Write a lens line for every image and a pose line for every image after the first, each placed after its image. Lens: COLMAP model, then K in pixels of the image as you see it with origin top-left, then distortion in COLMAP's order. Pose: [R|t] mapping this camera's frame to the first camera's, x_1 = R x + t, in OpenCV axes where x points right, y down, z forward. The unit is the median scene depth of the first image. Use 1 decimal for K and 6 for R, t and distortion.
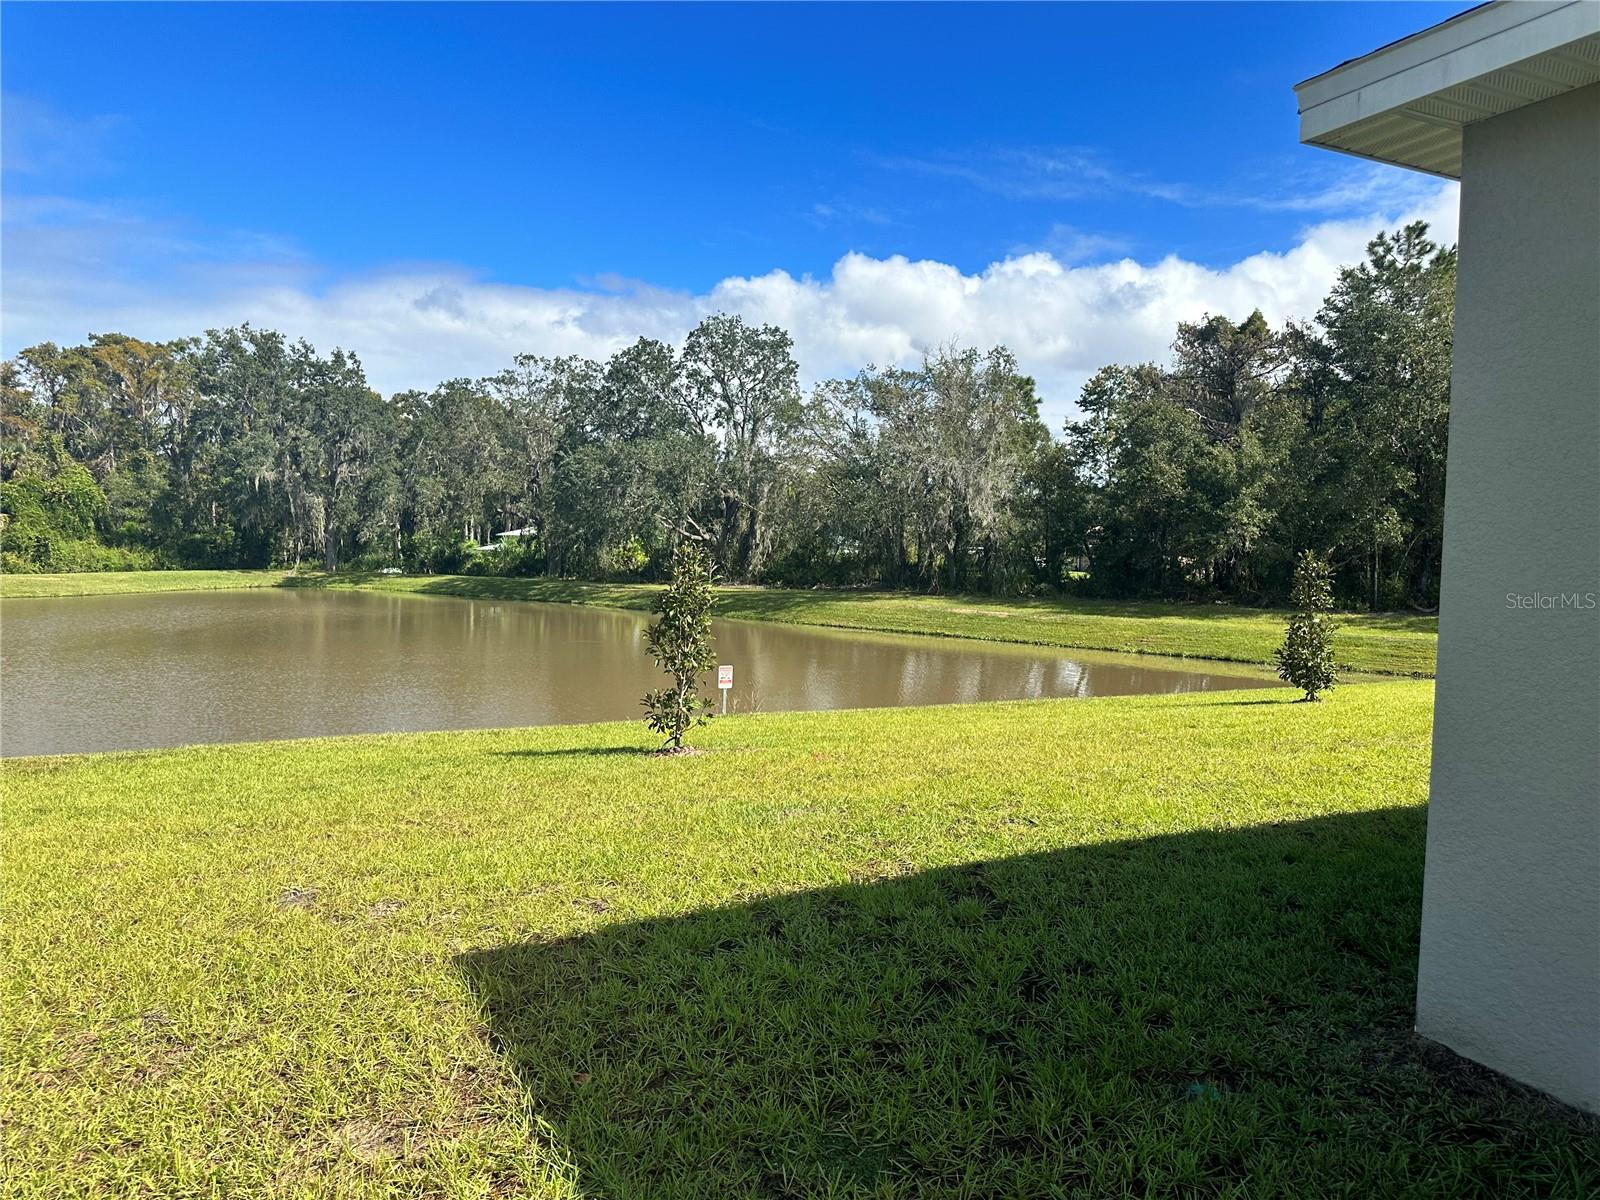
lens RADIAL K [[1208.3, 0, 851.1], [0, 1208.3, 603.0], [0, 0, 1]] dist [-0.003241, 0.006757]
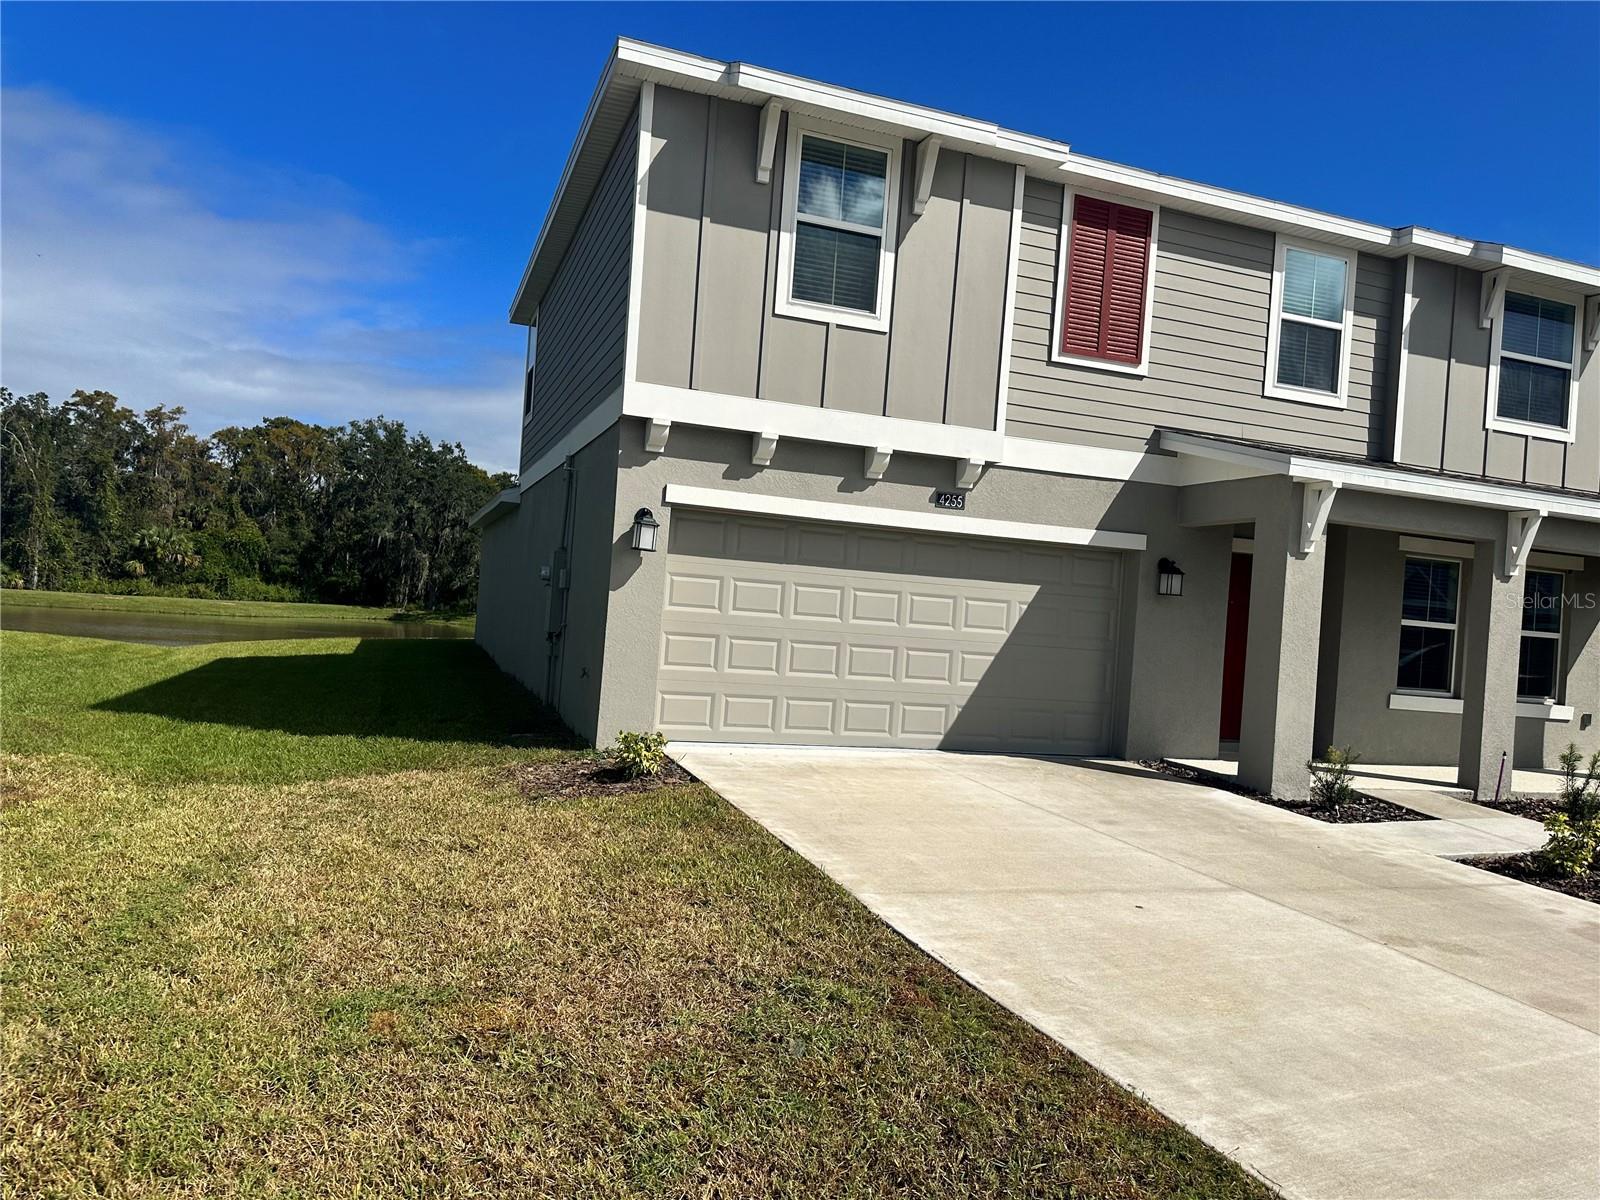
lens RADIAL K [[1137.7, 0, 795.5], [0, 1137.7, 613.2], [0, 0, 1]] dist [0.062936, -0.024042]
pose [[0.992420, 0.050608, -0.111987, 0.093787], [-0.055882, 0.997447, -0.044463, 0.009027], [0.109451, 0.050384, 0.992714, -0.172179]]
